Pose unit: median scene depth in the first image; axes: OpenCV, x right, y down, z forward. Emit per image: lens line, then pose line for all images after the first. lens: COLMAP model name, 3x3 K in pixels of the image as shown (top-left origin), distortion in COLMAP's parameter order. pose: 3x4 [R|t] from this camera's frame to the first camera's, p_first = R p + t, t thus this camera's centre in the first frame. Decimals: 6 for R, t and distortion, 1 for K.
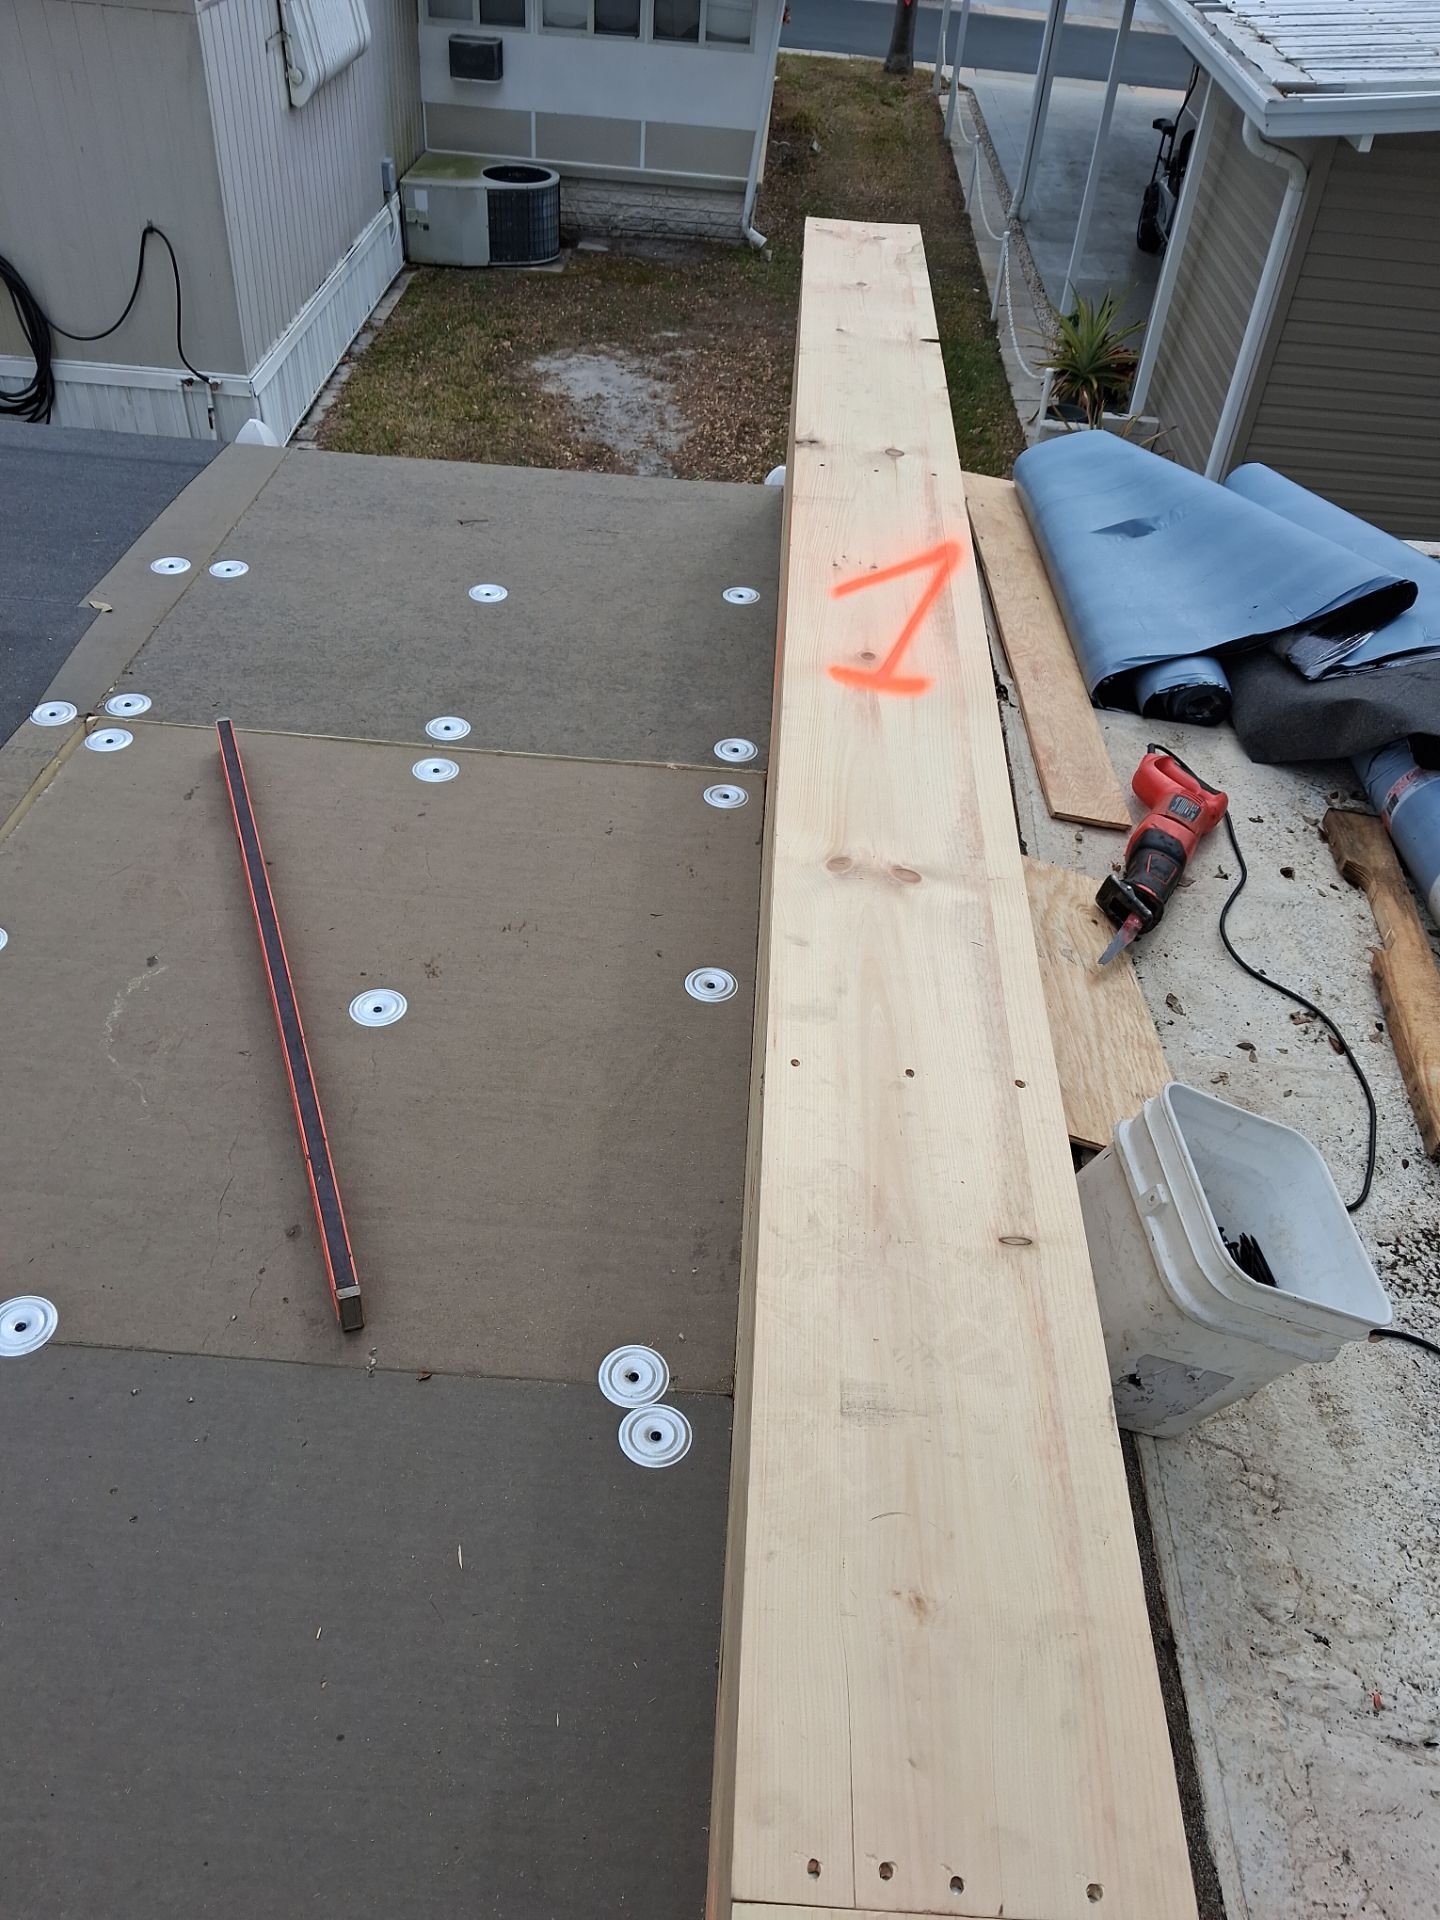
lens RADIAL K [[1525.7, 0, 729.9], [0, 1525.7, 960.2], [0, 0, 1]] dist [0.029614, -0.039061]
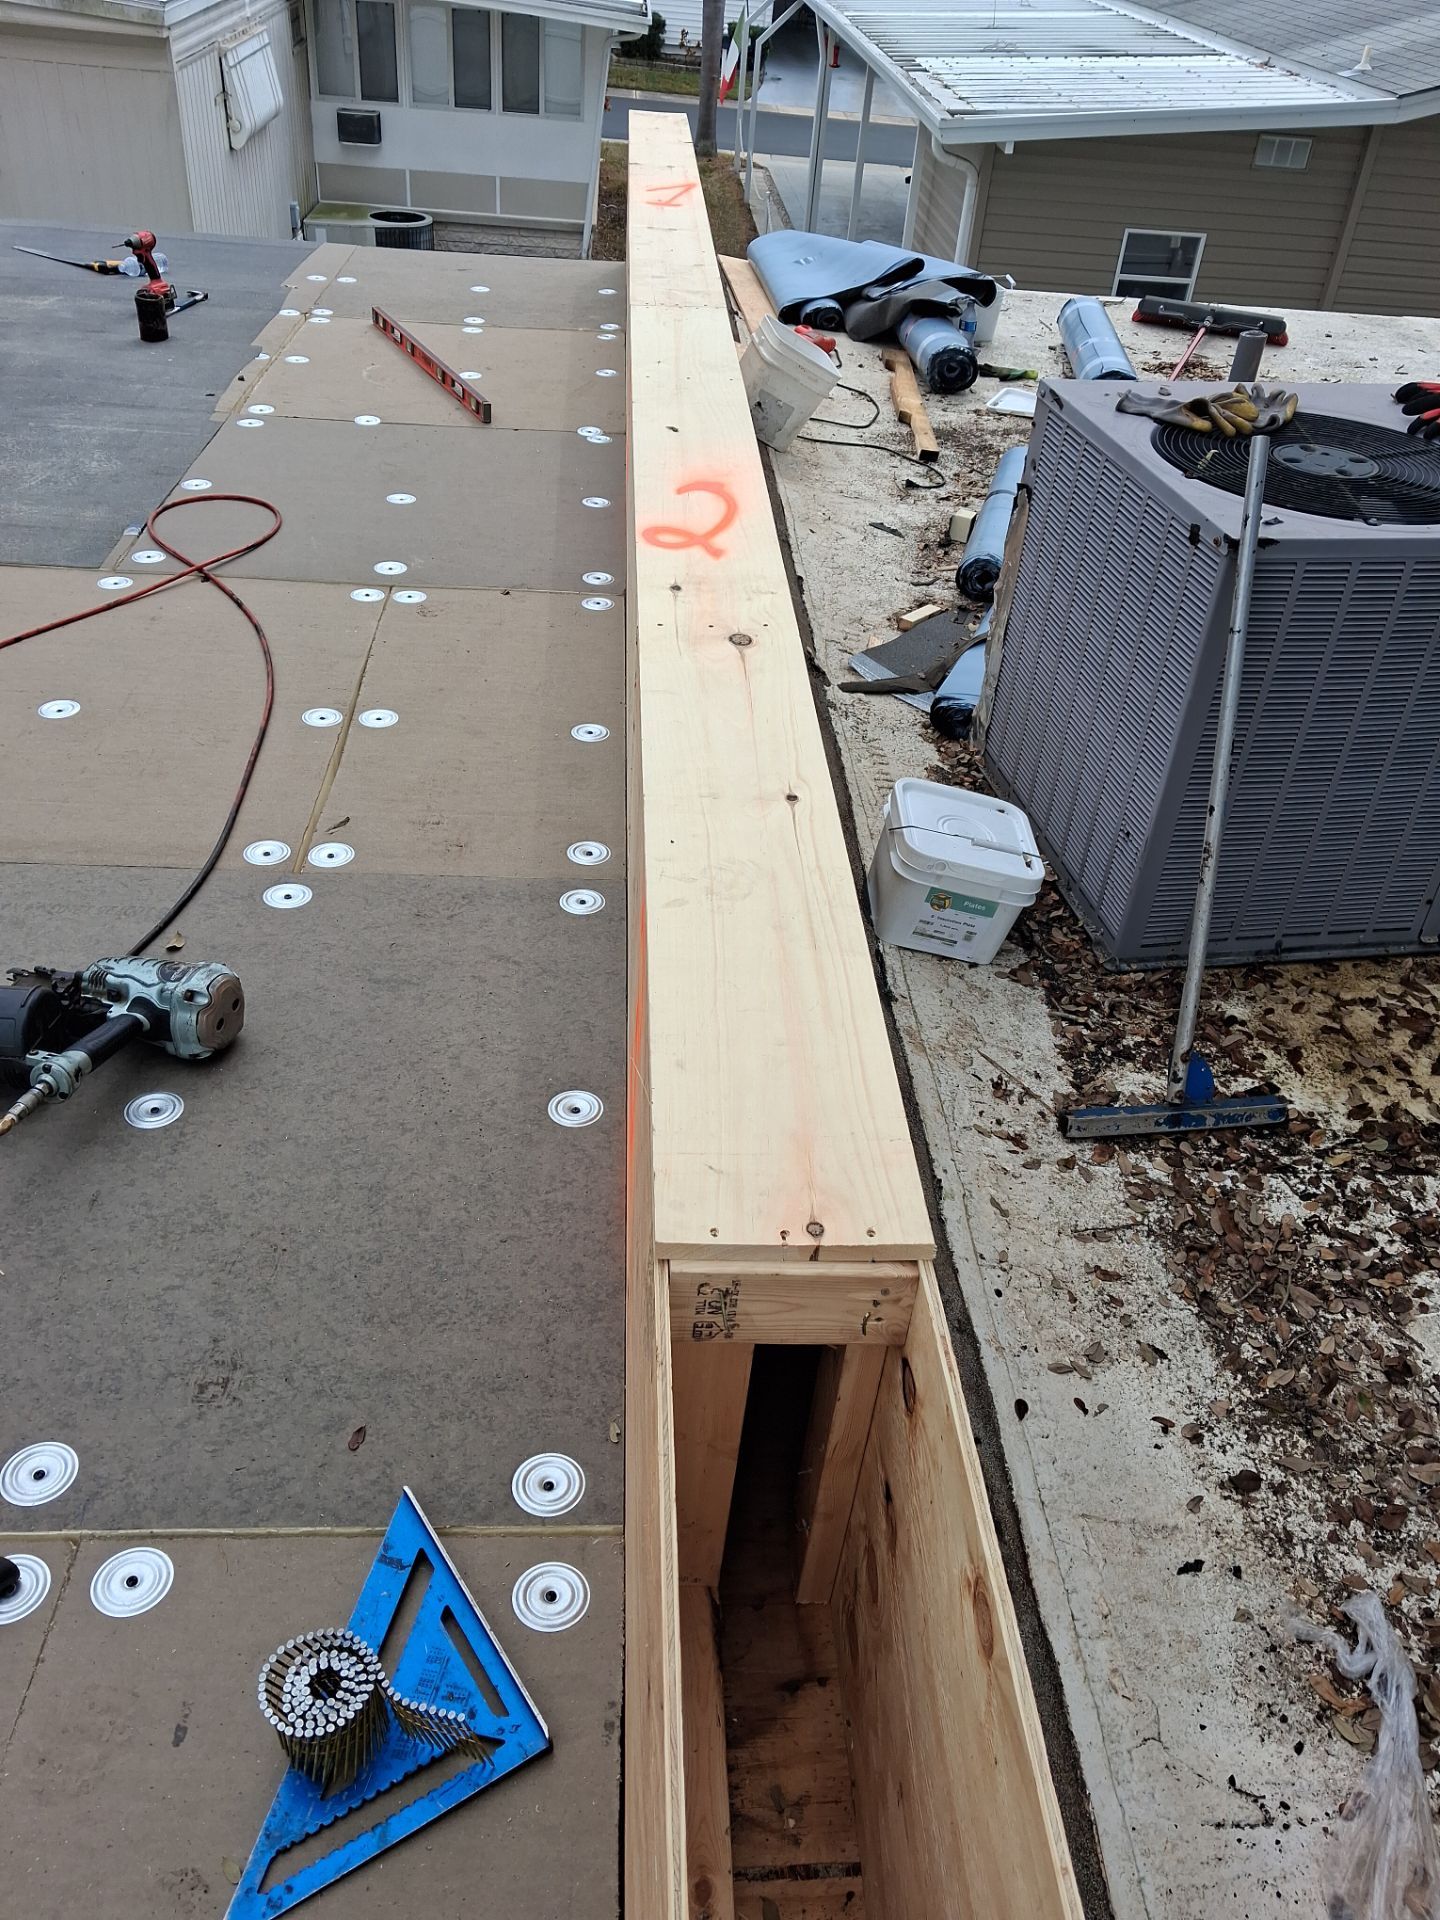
lens RADIAL K [[1525.7, 0, 732.5], [0, 1525.7, 965.8], [0, 0, 1]] dist [0.029614, -0.039061]
pose [[0.994537, -0.053675, 0.089526, -0.061695], [0.058848, 0.996685, -0.056171, 0.826608], [-0.086215, 0.061132, 0.994399, -1.026470]]
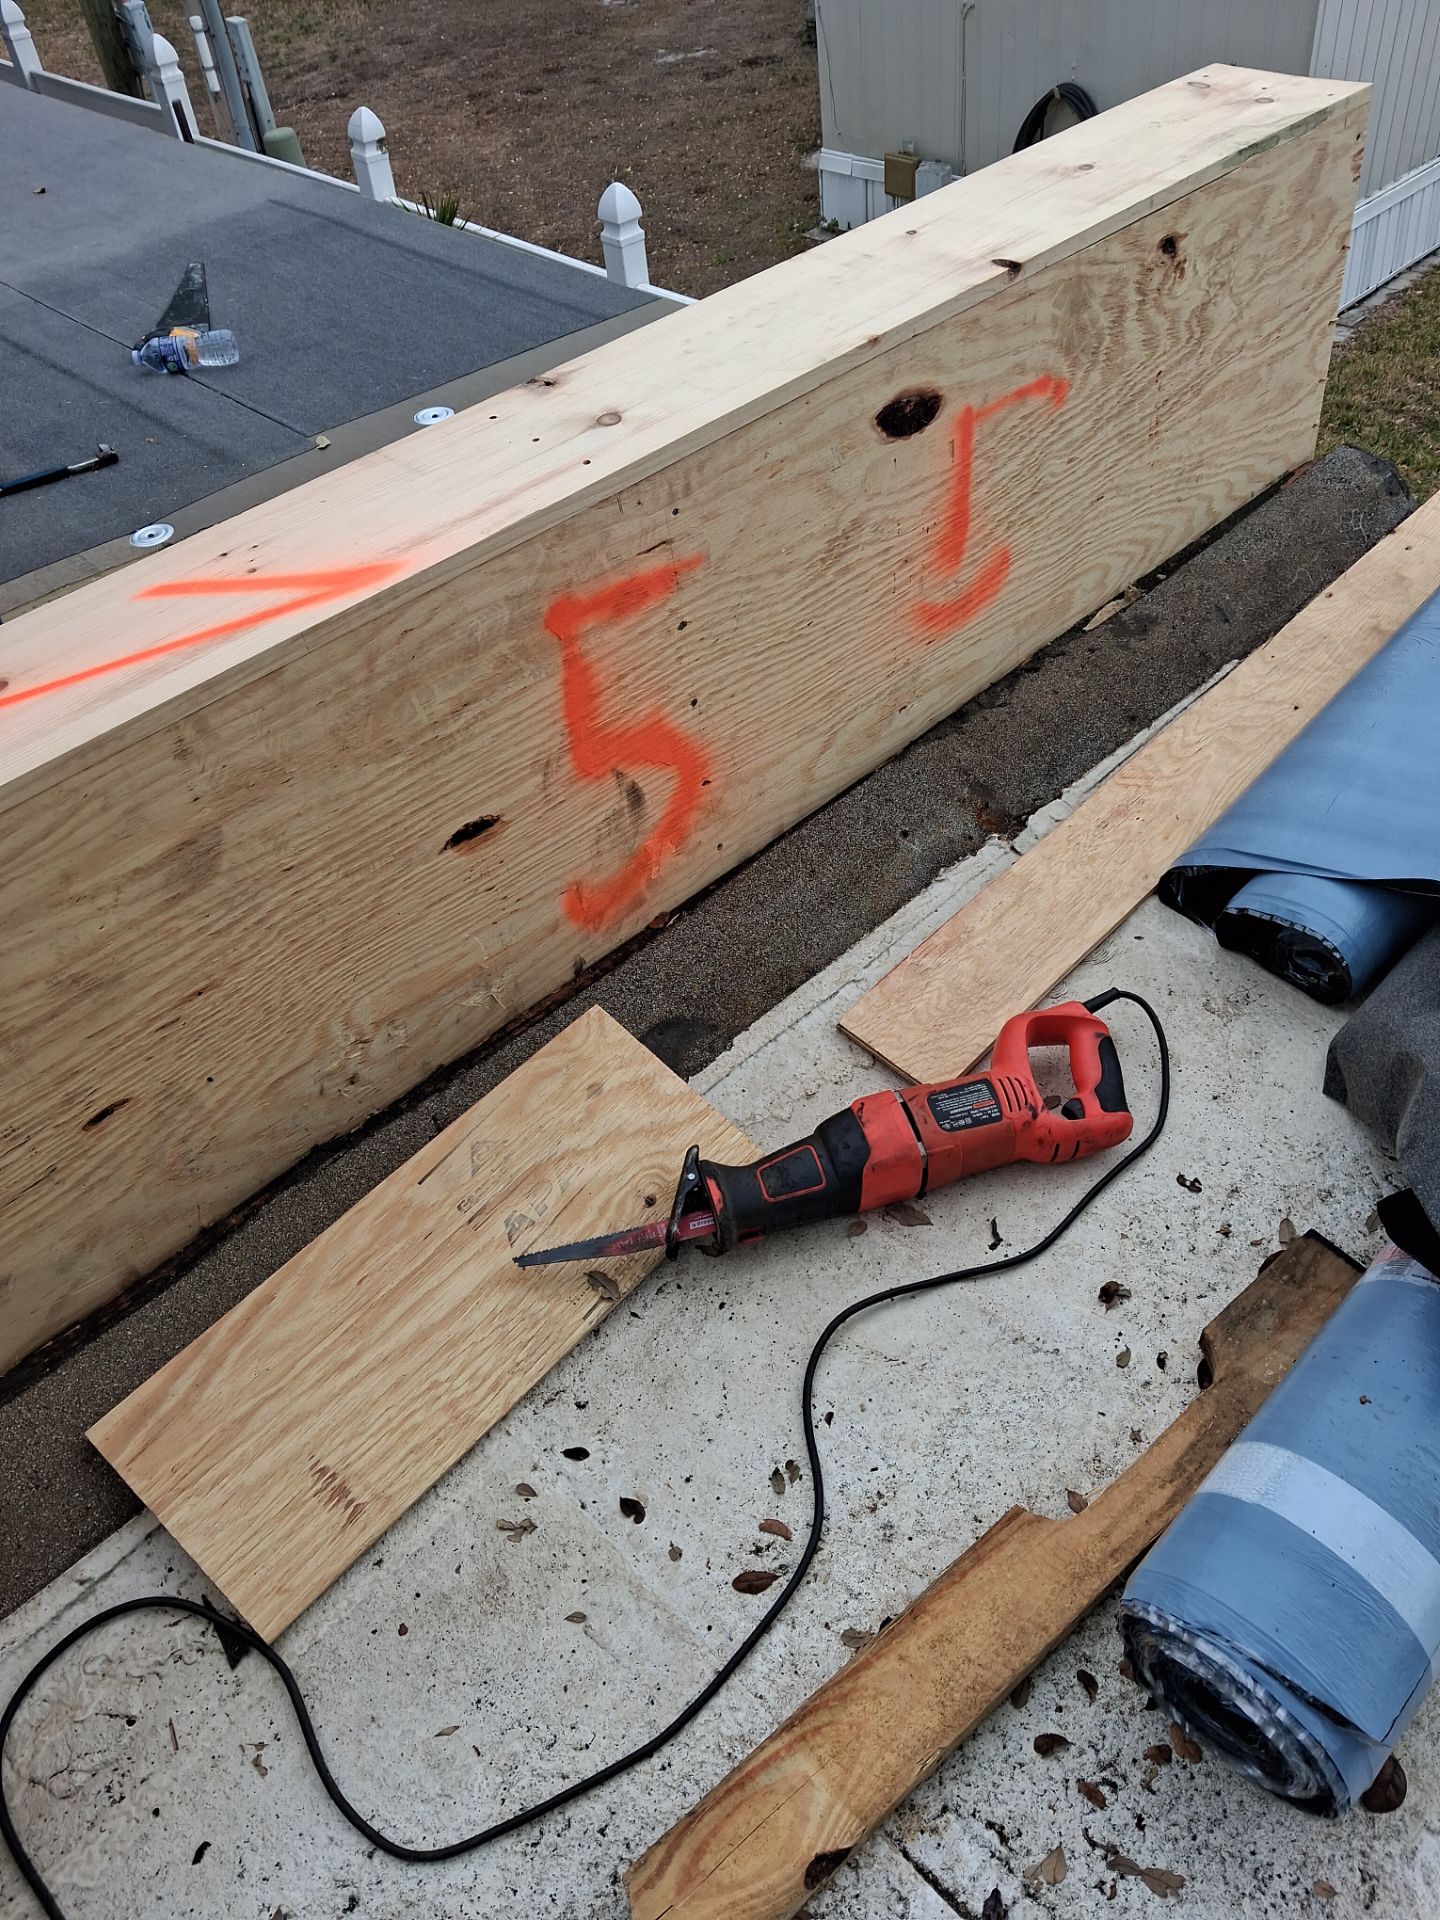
lens RADIAL K [[1499.8, 0, 722.1], [0, 1499.8, 939.3], [0, 0, 1]] dist [0.012460, -0.003393]
pose [[0.712142, 0.378255, -0.591419, 0.480771], [-0.333760, 0.923559, 0.188794, -0.207557], [0.617623, 0.062944, 0.783951, 0.423999]]
